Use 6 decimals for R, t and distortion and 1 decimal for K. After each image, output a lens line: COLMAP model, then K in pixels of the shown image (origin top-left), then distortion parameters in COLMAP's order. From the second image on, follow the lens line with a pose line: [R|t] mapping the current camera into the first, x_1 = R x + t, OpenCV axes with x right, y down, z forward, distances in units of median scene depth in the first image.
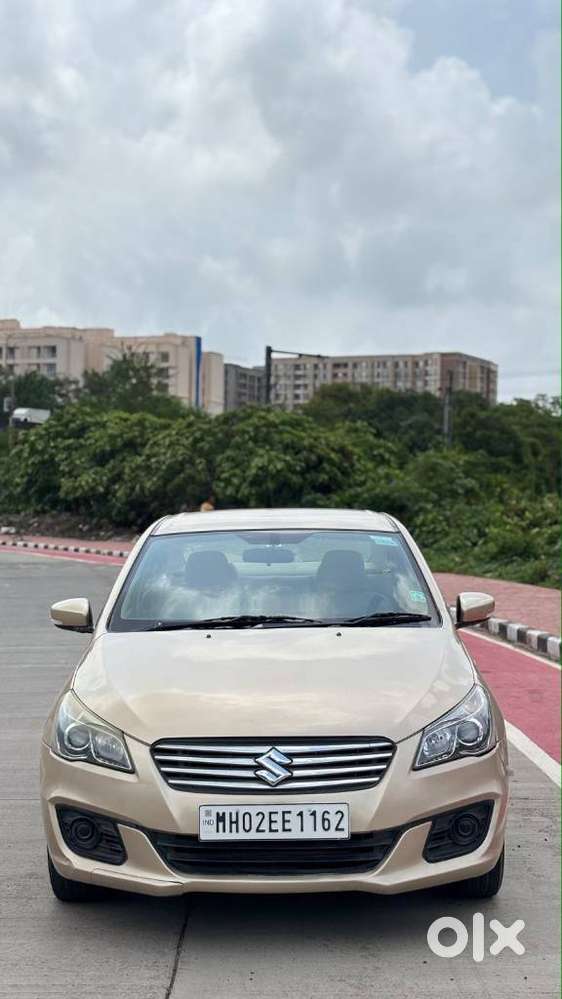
lens RADIAL K [[1523.3, 0, 281.0], [0, 1523.3, 499.5], [0, 0, 1]] dist [0.151343, -0.047078]
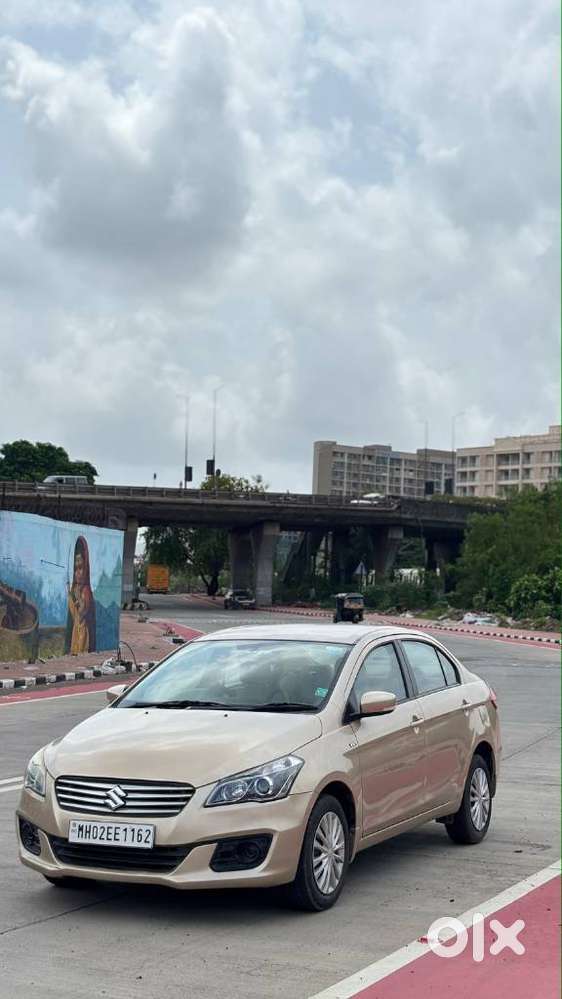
lens RADIAL K [[1523.3, 0, 281.0], [0, 1523.3, 499.5], [0, 0, 1]] dist [0.151343, -0.047078]
pose [[0.910537, -0.008111, -0.413349, 0.785548], [-0.015371, 0.998452, -0.053453, -0.044276], [0.413143, 0.055025, 0.909002, -0.346053]]
